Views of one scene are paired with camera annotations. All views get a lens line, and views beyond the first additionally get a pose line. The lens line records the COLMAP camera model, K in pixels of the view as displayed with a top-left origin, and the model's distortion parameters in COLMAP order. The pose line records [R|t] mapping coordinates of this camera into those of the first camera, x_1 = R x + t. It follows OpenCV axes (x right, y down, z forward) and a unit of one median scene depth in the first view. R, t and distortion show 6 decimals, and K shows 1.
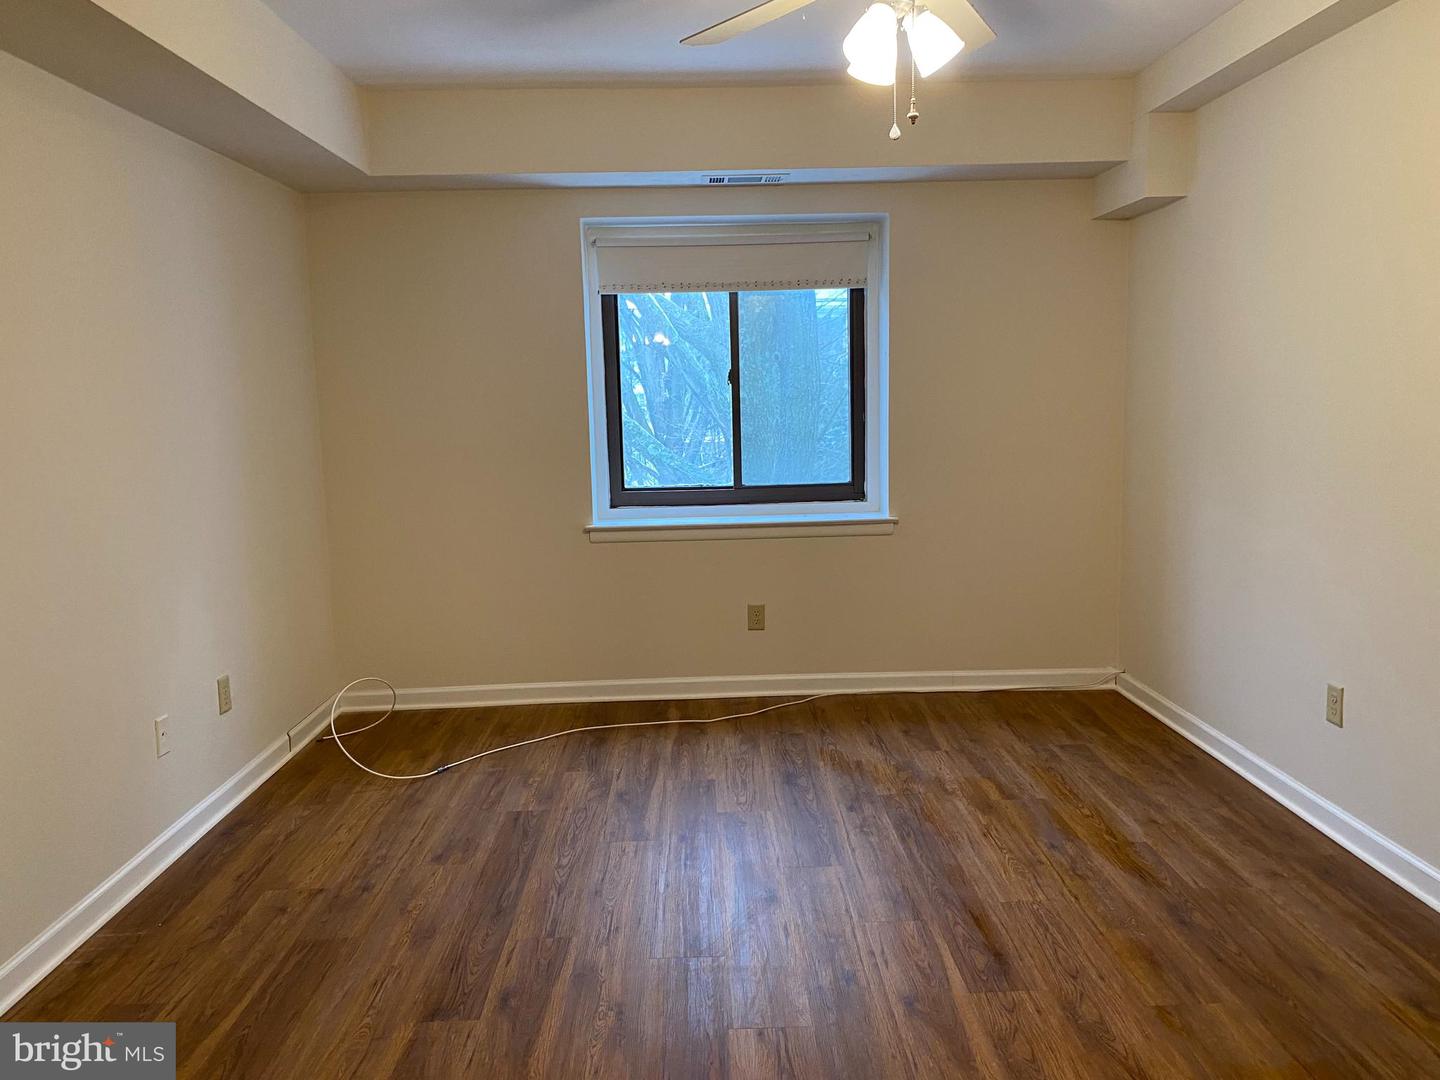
lens RADIAL K [[1087.6, 0, 725.1], [0, 1087.6, 535.8], [0, 0, 1]] dist [0.048639, -0.056556]
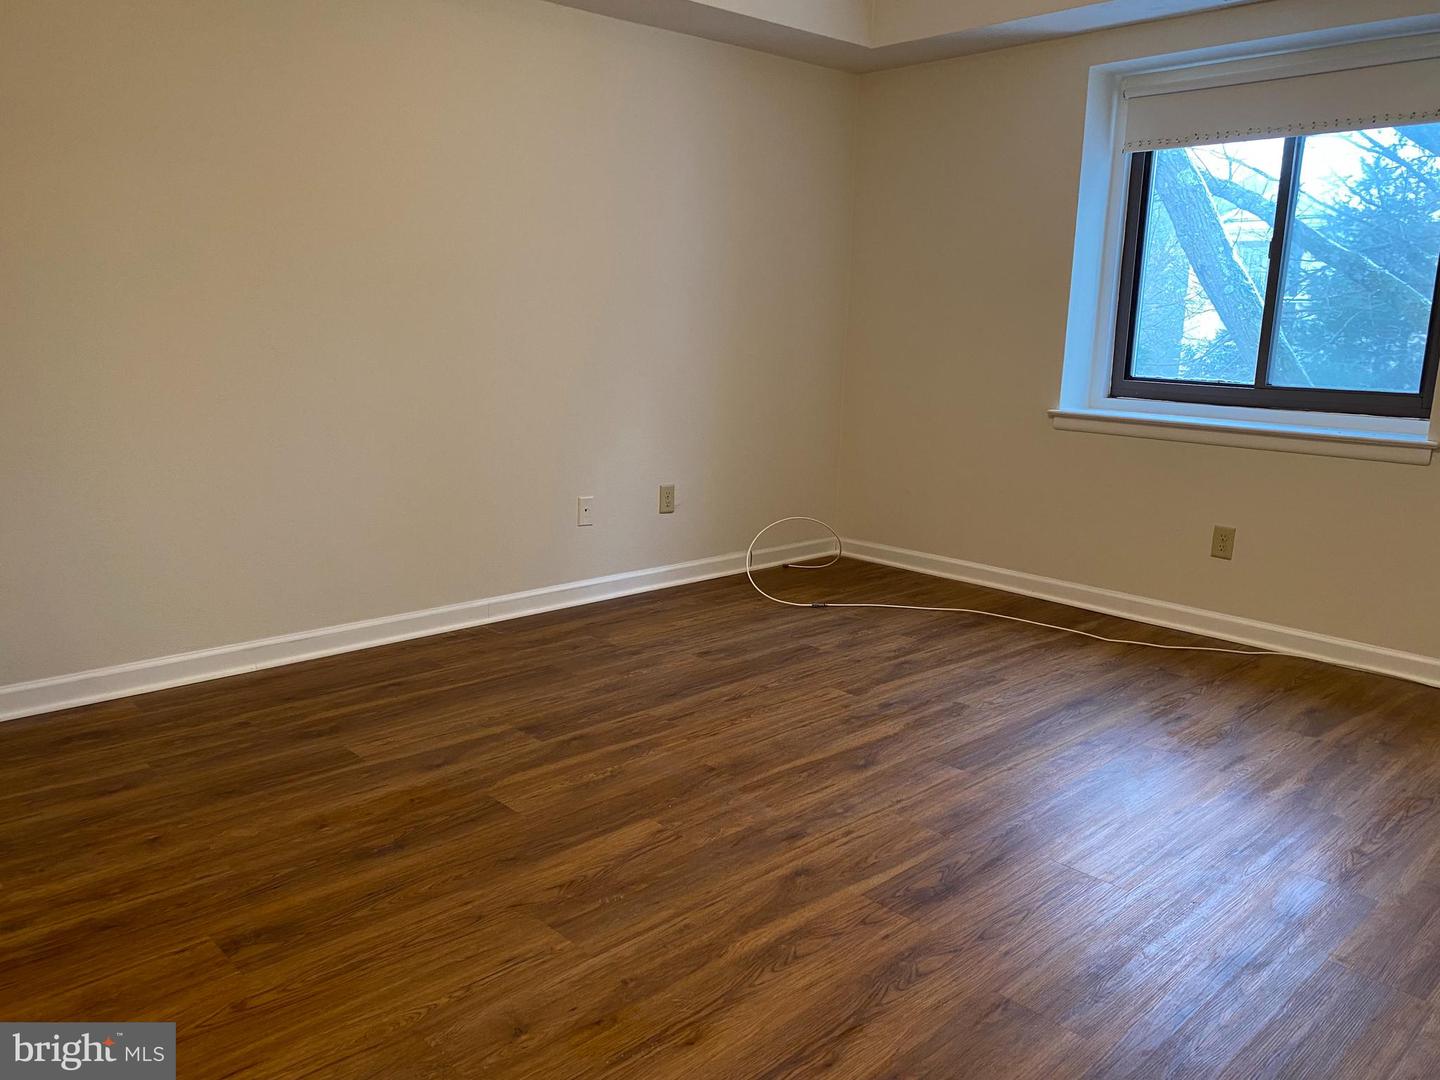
lens RADIAL K [[1087.6, 0, 724.1], [0, 1087.6, 537.3], [0, 0, 1]] dist [0.048639, -0.056556]
pose [[0.672339, 0.188150, -0.715933, 0.430821], [-0.138552, 0.982052, 0.127972, 0.020187], [0.727162, 0.013154, 0.686340, 0.180955]]
